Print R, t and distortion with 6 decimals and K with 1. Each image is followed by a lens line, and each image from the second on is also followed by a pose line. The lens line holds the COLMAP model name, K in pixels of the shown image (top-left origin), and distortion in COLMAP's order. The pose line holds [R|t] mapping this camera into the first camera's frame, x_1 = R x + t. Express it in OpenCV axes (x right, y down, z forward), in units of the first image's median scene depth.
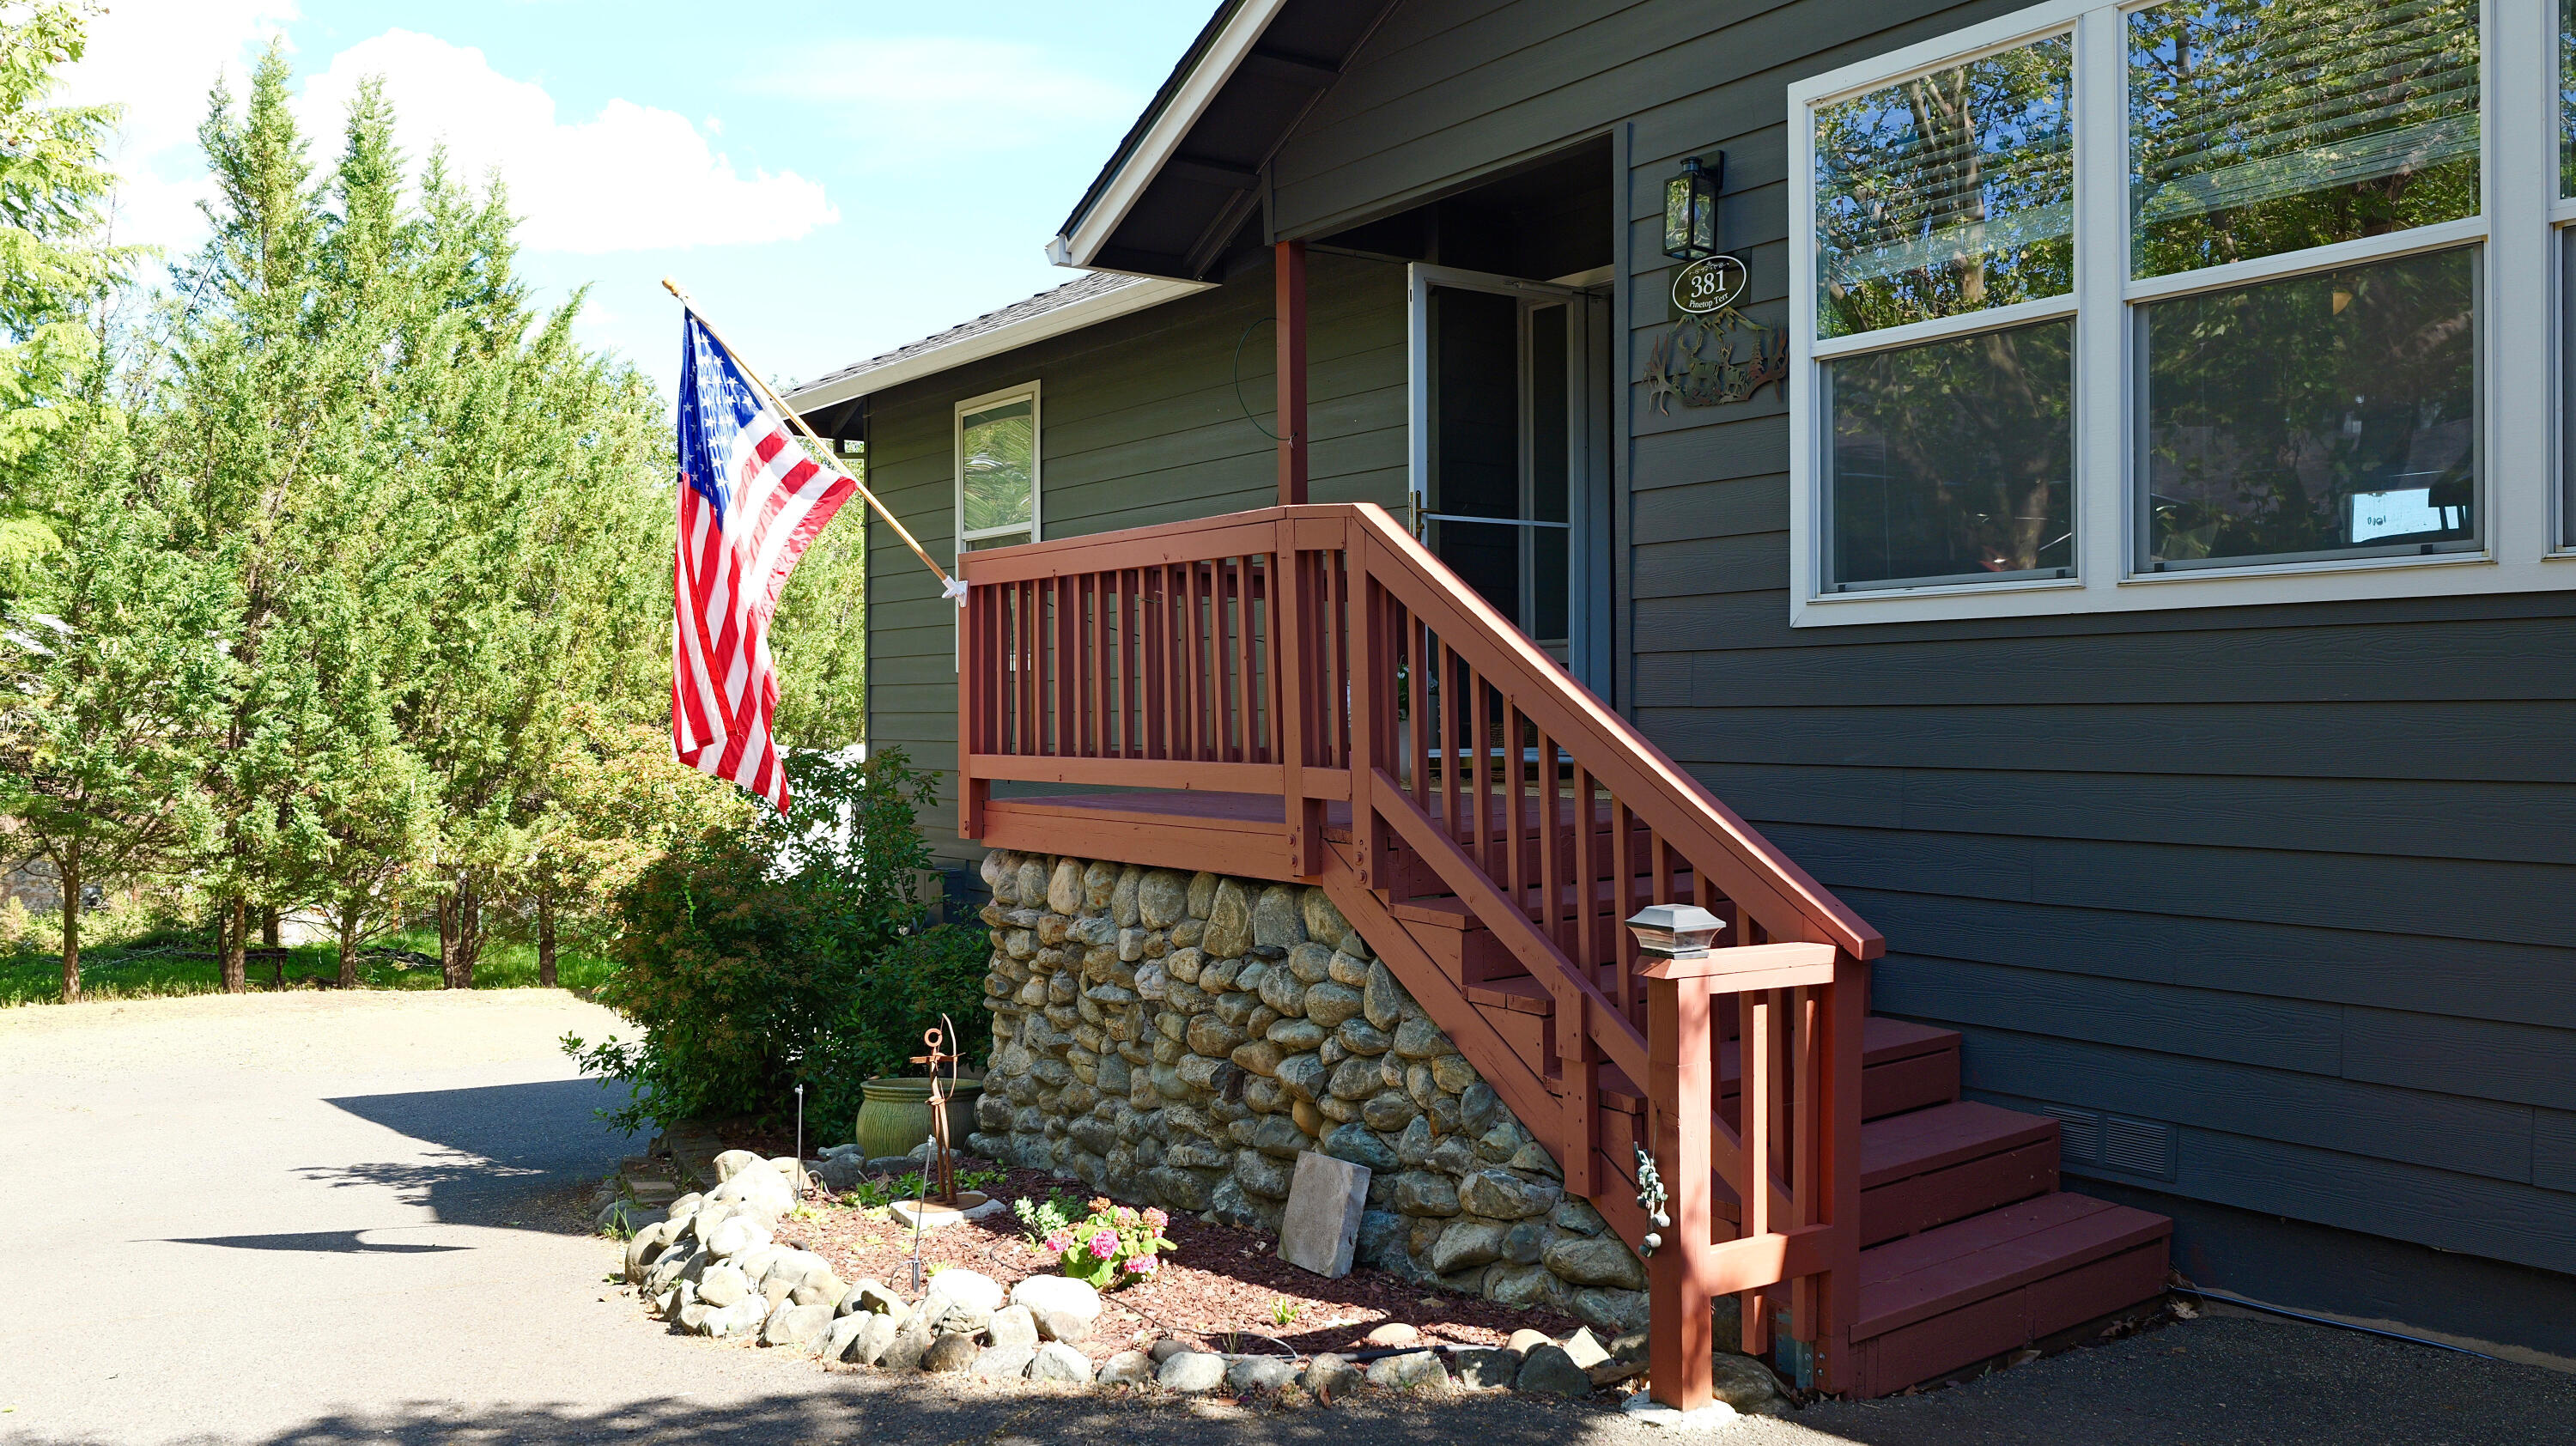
lens RADIAL K [[1928.1, 0, 1293.6], [0, 1928.1, 703.7], [0, 0, 1]] dist [0.003520, 0.002914]
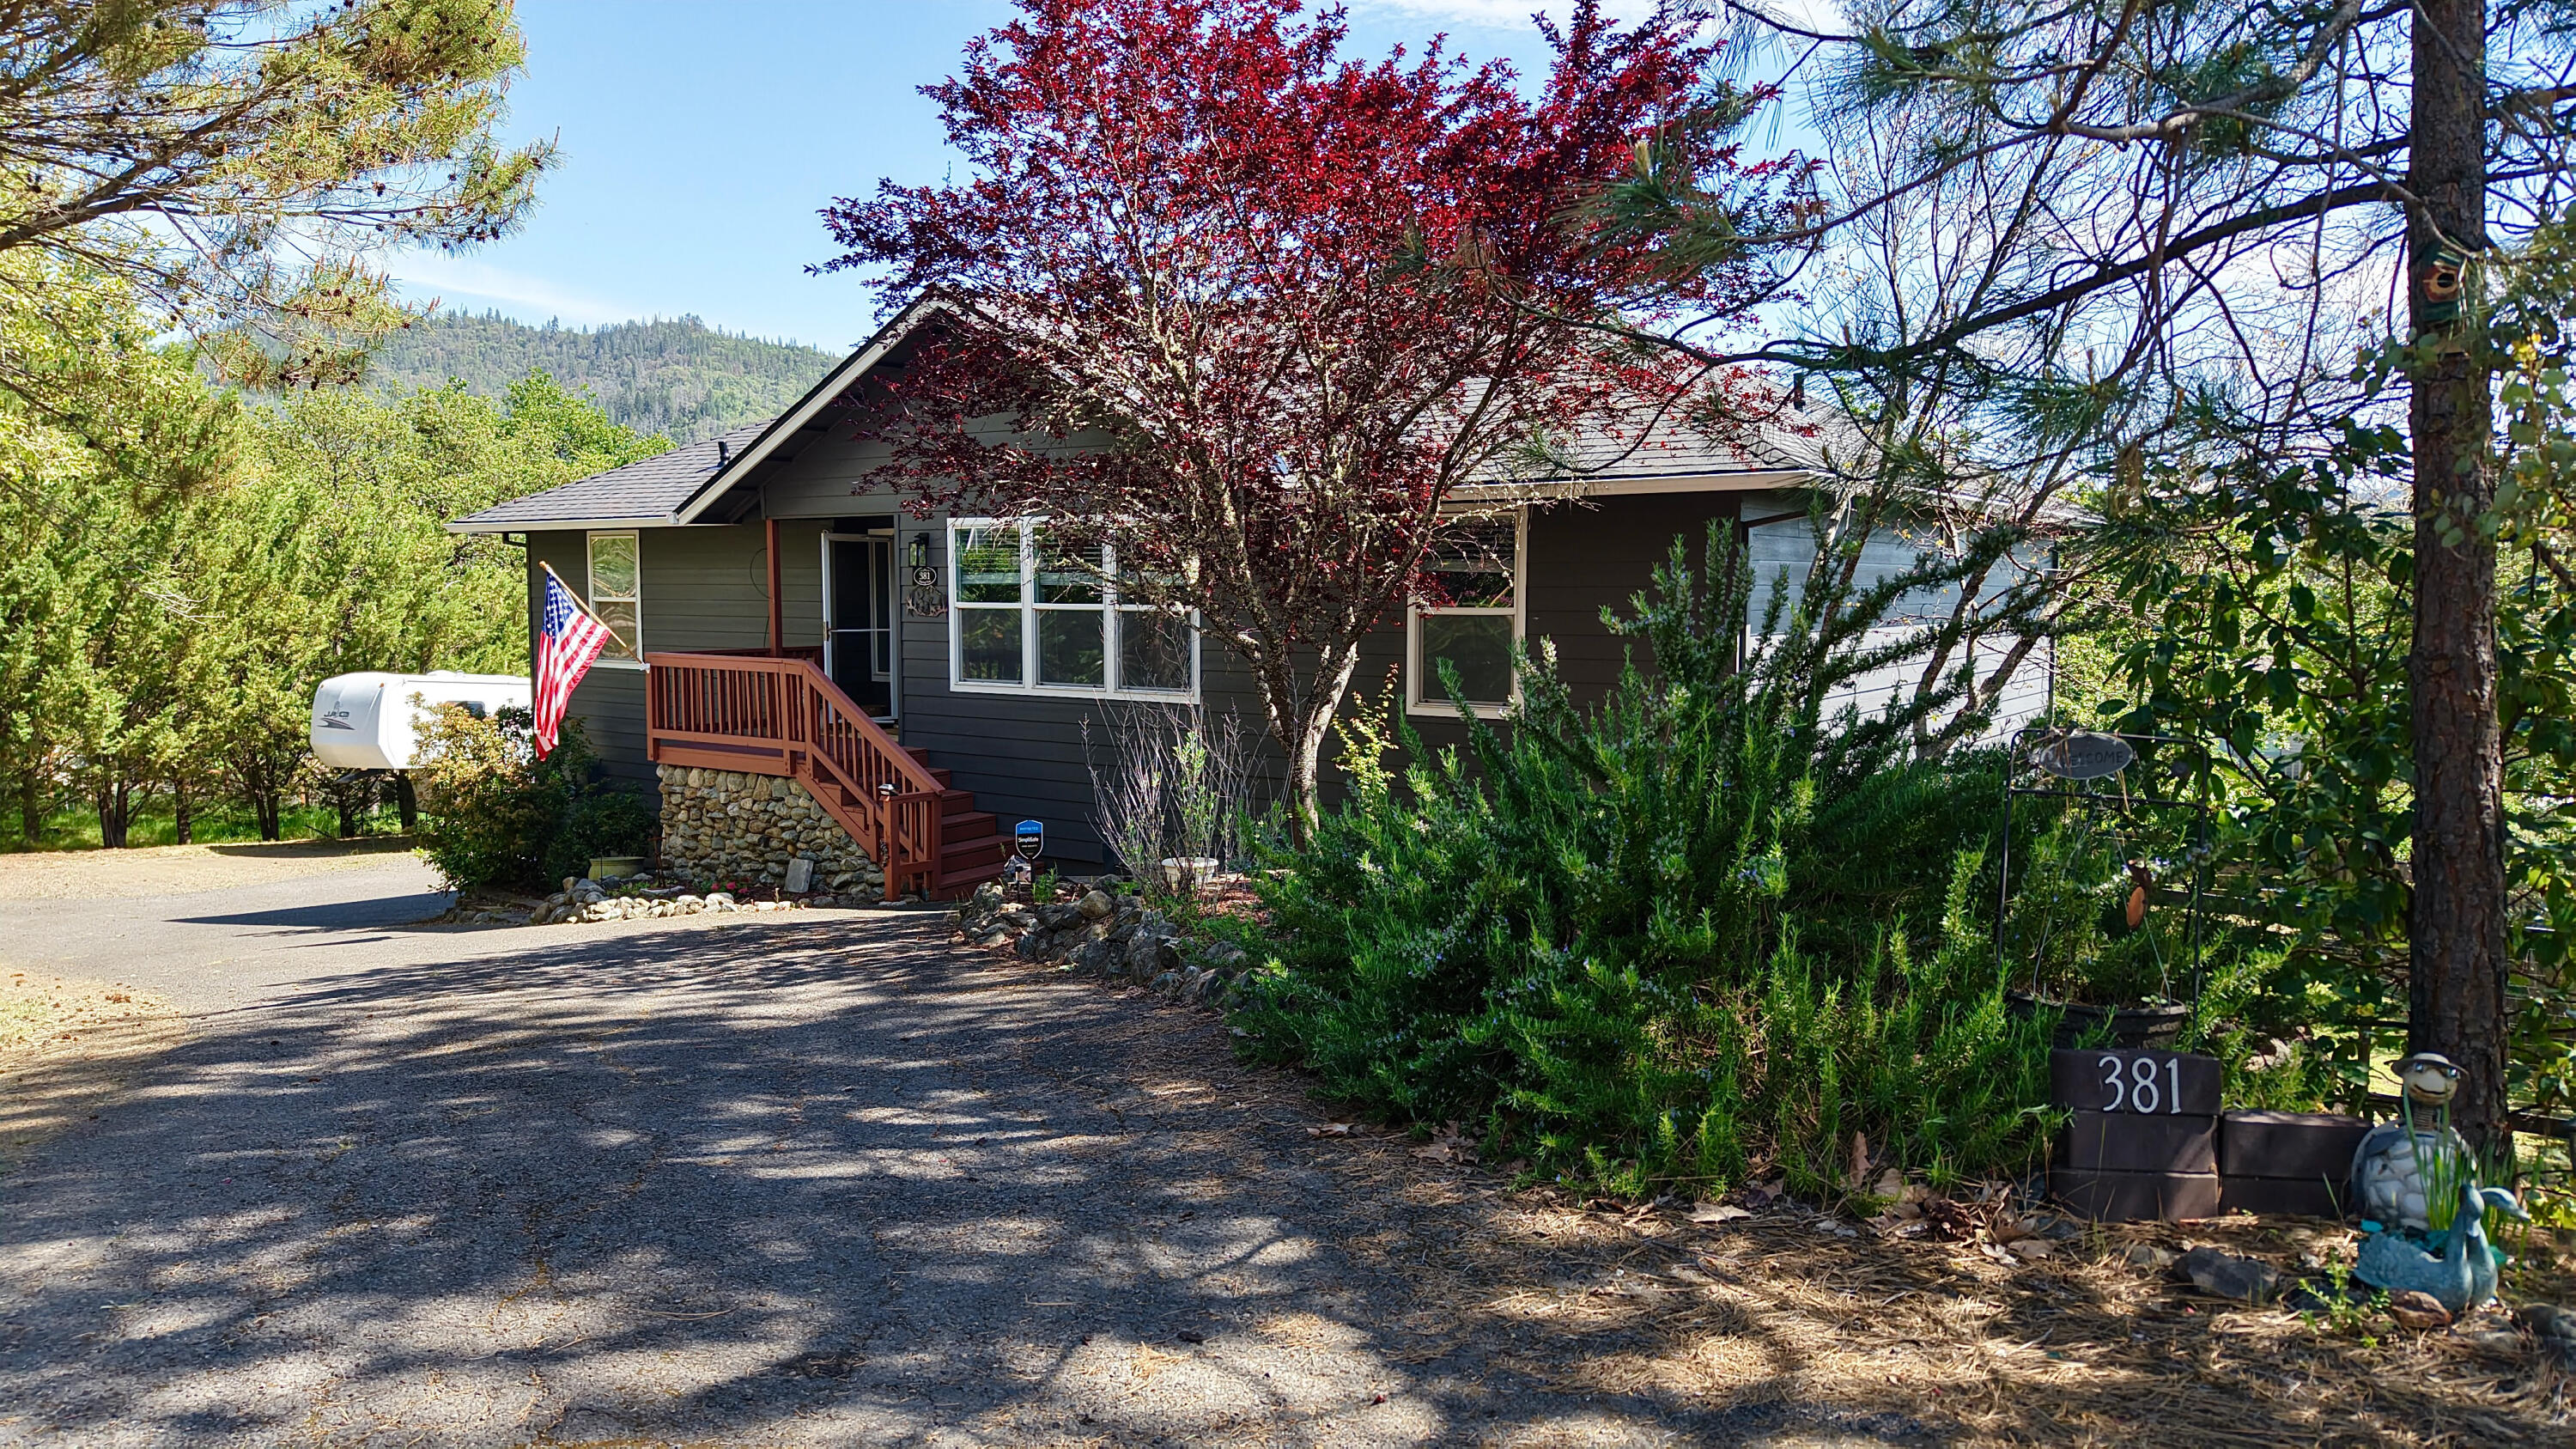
lens RADIAL K [[1446.0, 0, 1288.0], [0, 1446.0, 724.5], [0, 0, 1]] dist [0.000111, -0.000245]
pose [[0.935577, -0.017379, 0.352696, -0.057327], [-0.011531, 0.996752, 0.079704, -0.166339], [-0.352936, -0.078636, 0.932337, -1.306198]]
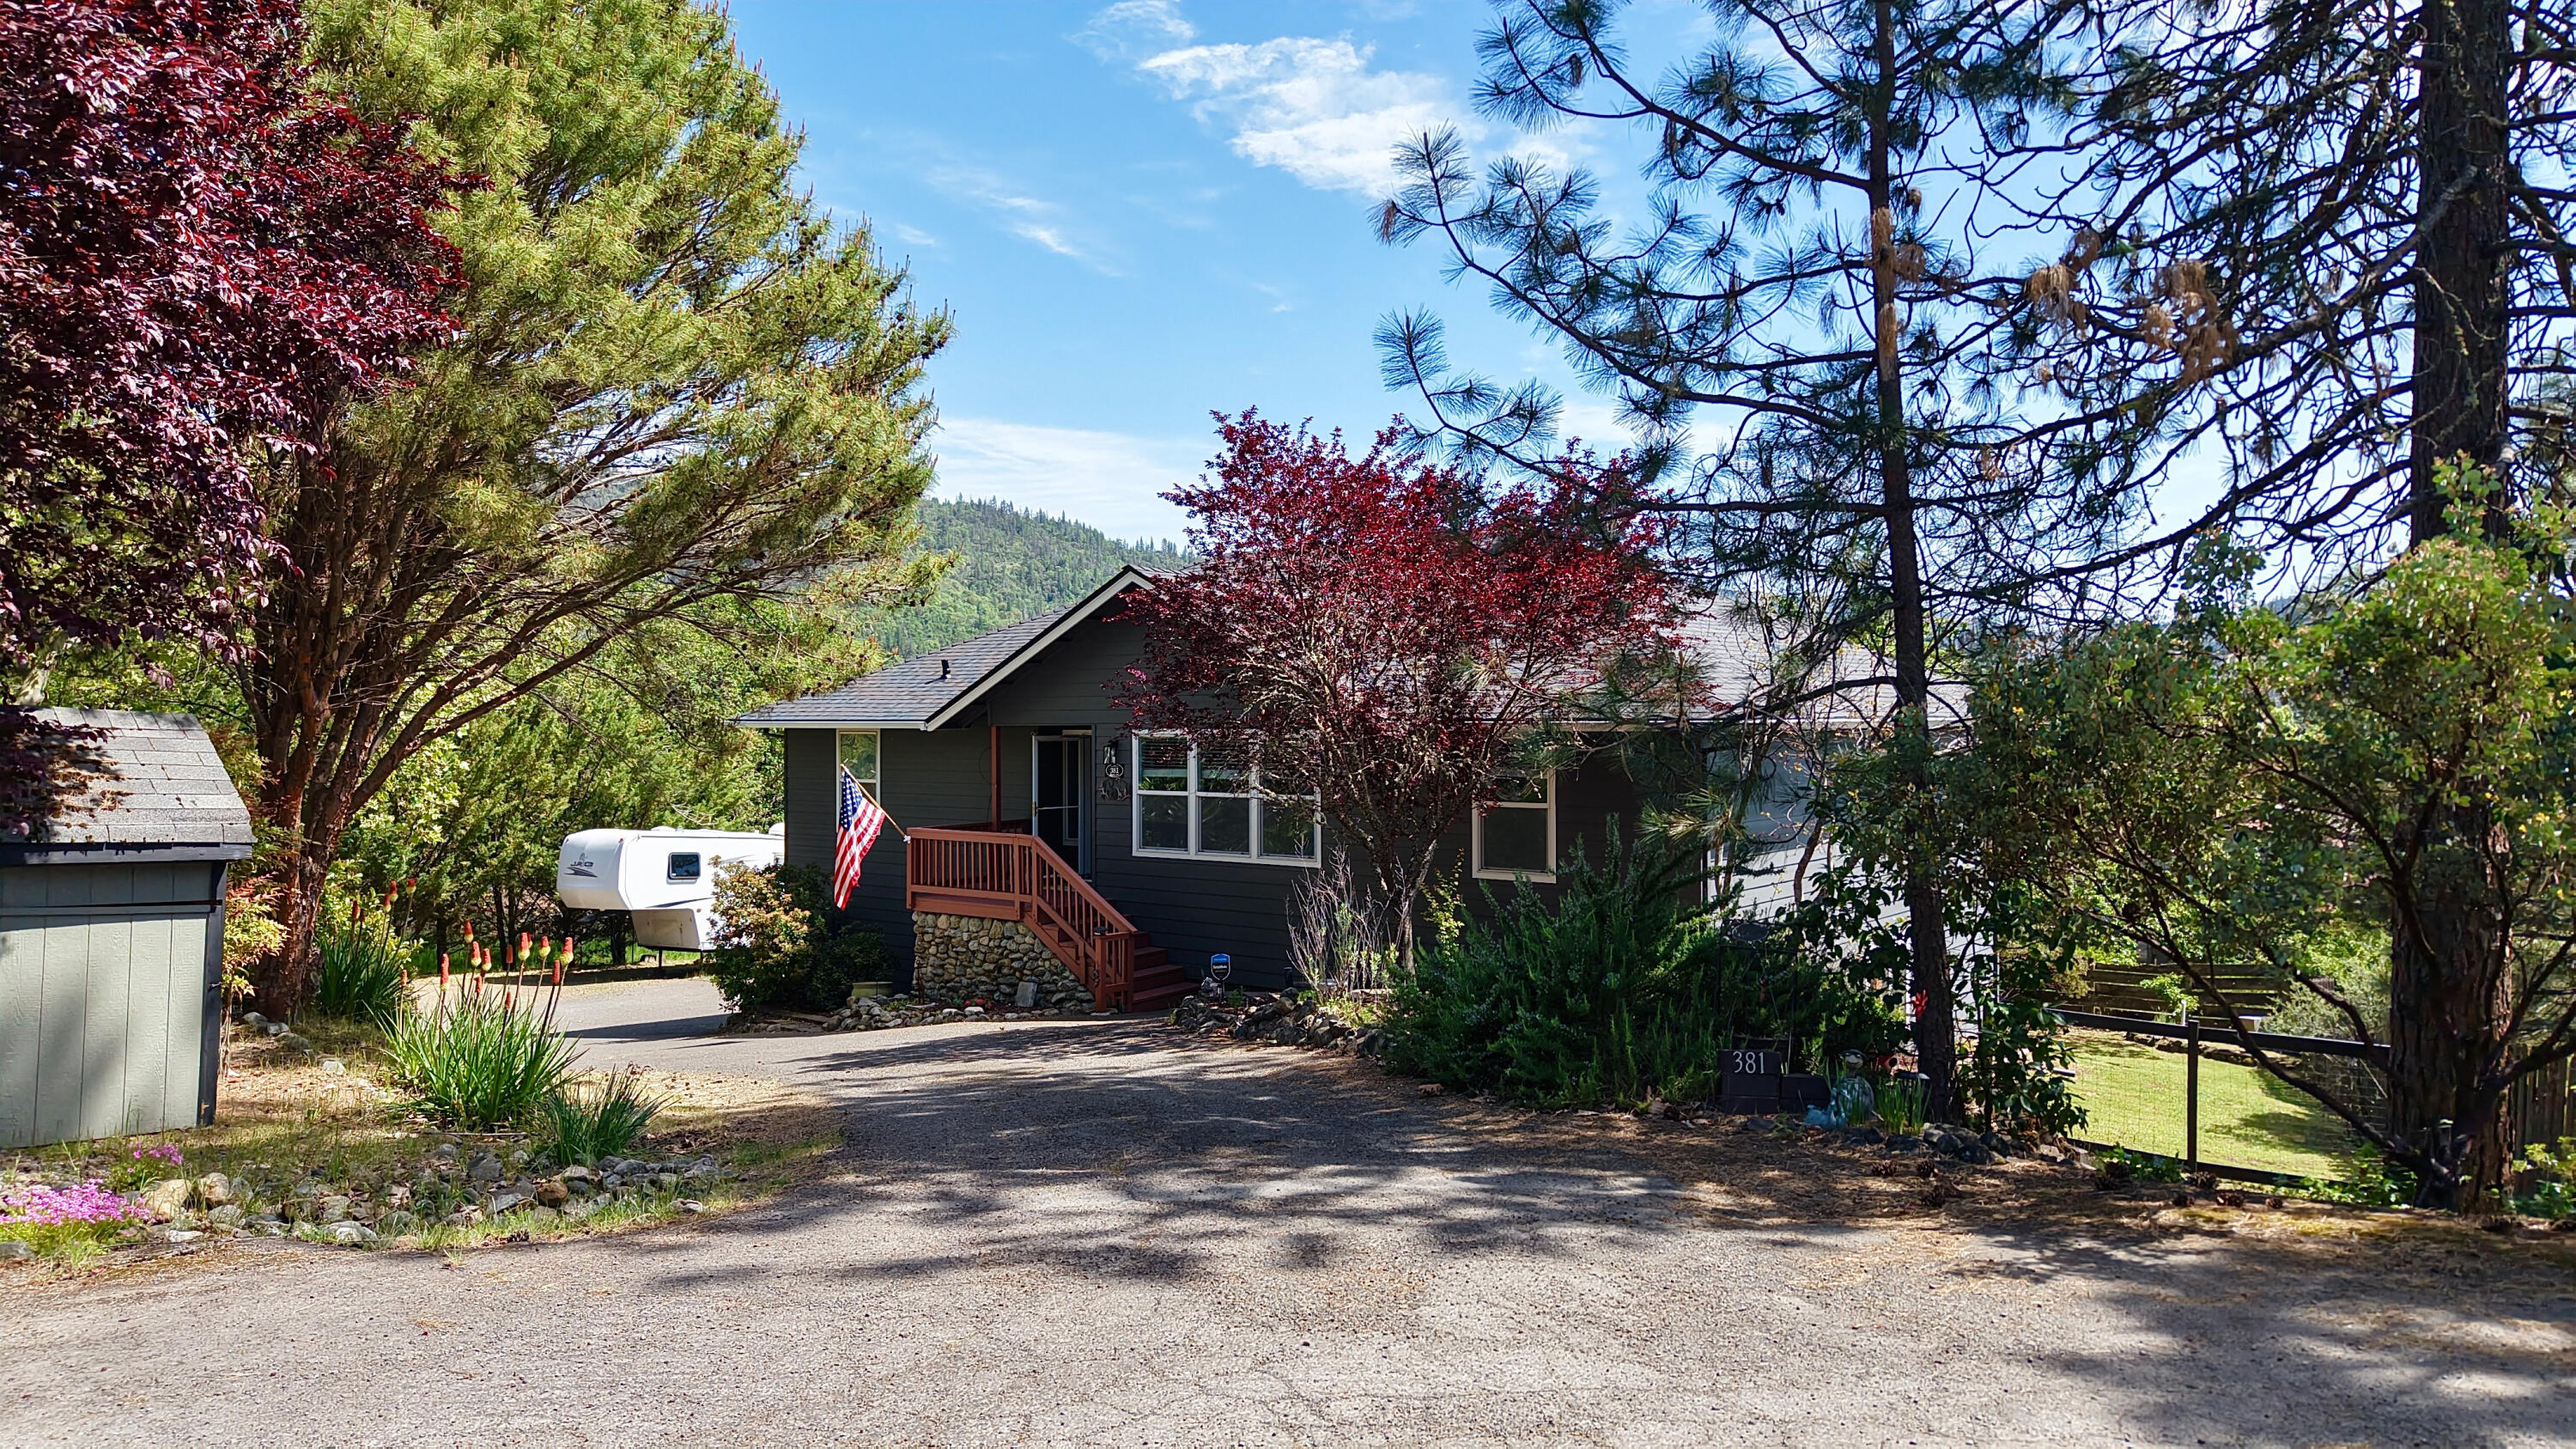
lens RADIAL K [[1372.3, 0, 1276.5], [0, 1372.3, 733.3], [0, 0, 1]] dist [0.045923, -0.000004]
pose [[0.956626, 0.005547, 0.291264, -0.298755], [-0.002556, 0.999940, -0.010648, -0.257364], [-0.291306, 0.009441, 0.956583, -1.847256]]
